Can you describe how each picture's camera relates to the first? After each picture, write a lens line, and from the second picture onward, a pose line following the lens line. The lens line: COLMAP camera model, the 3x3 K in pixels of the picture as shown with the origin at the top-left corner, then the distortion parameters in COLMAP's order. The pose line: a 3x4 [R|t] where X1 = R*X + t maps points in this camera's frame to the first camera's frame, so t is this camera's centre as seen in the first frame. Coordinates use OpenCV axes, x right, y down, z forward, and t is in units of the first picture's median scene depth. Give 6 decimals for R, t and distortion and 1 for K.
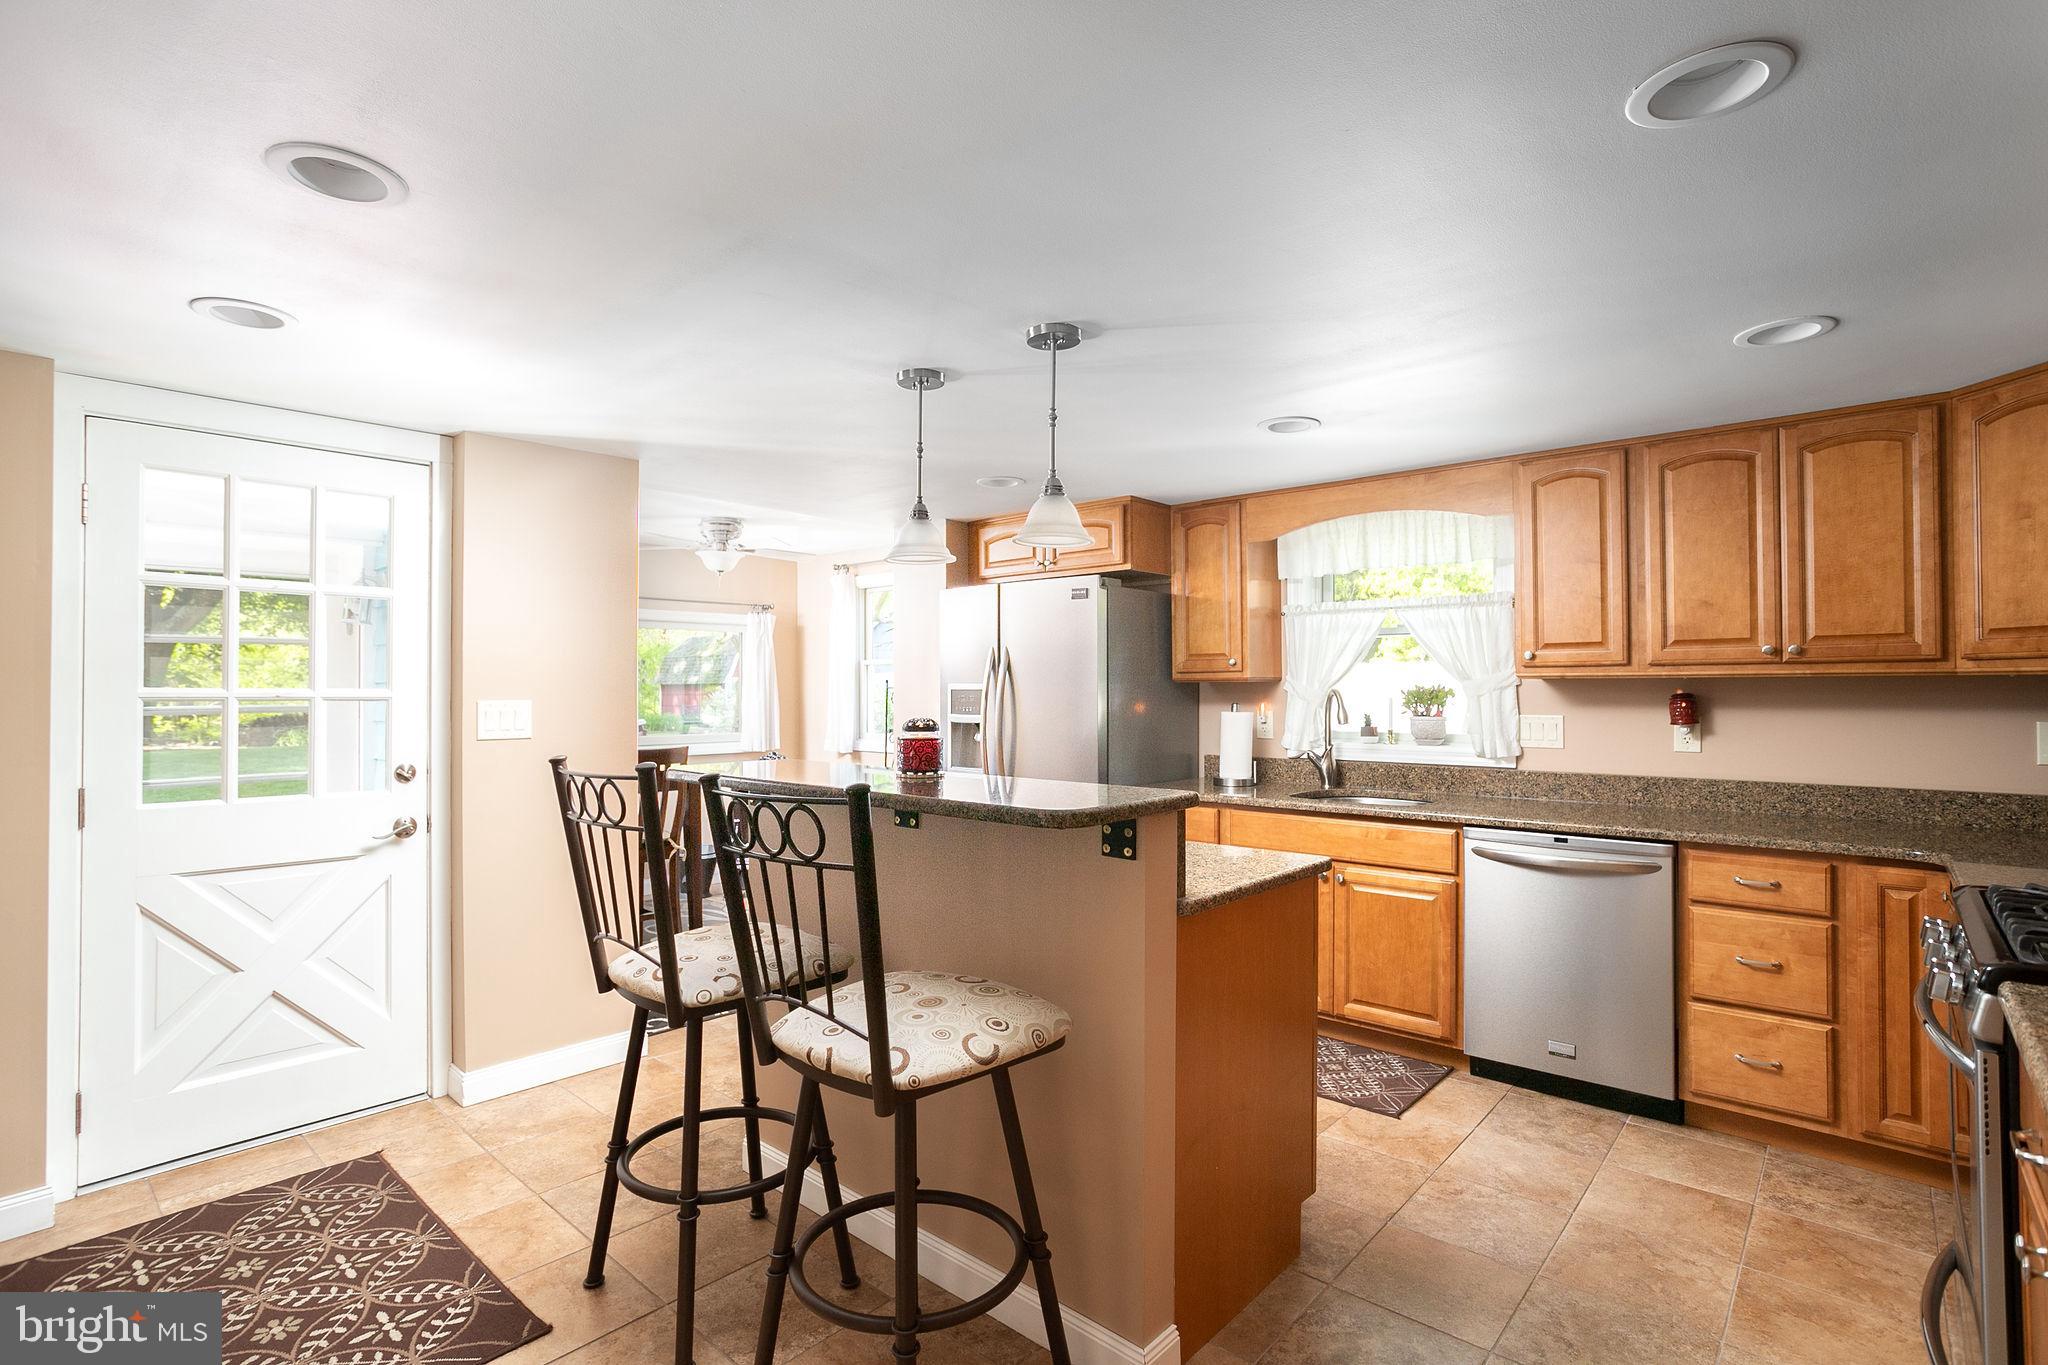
lens RADIAL K [[985.6, 0, 1008.0], [0, 985.6, 679.8], [0, 0, 1]] dist [-0.000458, 0.000272]
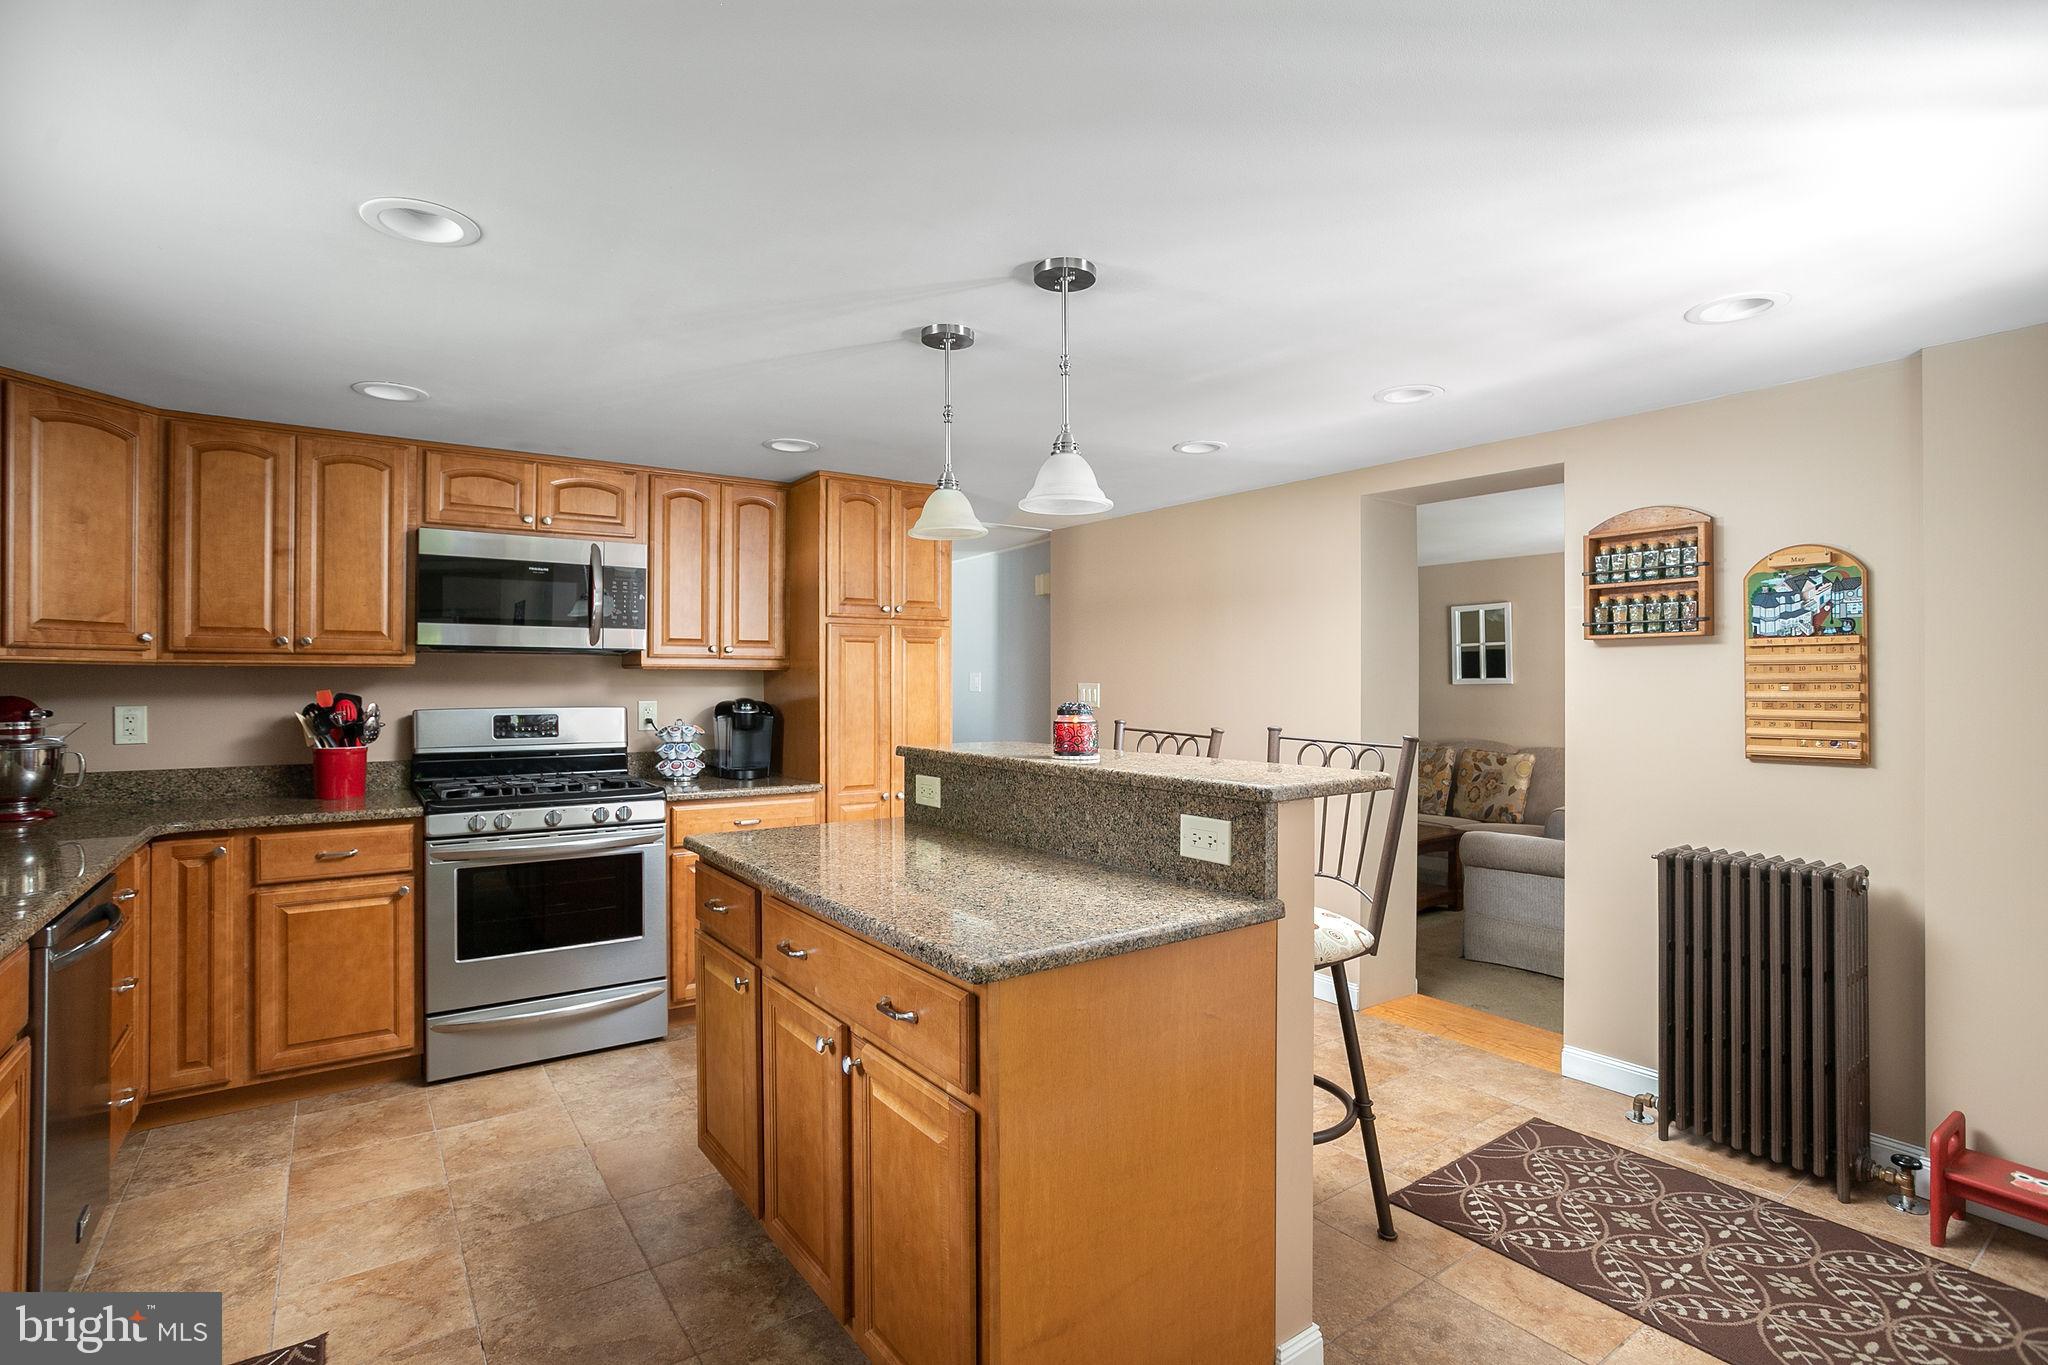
lens RADIAL K [[985.6, 0, 1008.0], [0, 985.6, 679.8], [0, 0, 1]] dist [-0.000458, 0.000272]
pose [[-0.975723, 0.004510, 0.218964, -0.229366], [0.002271, 0.999943, -0.010474, 0.026467], [-0.218998, -0.009722, -0.975677, 1.875581]]
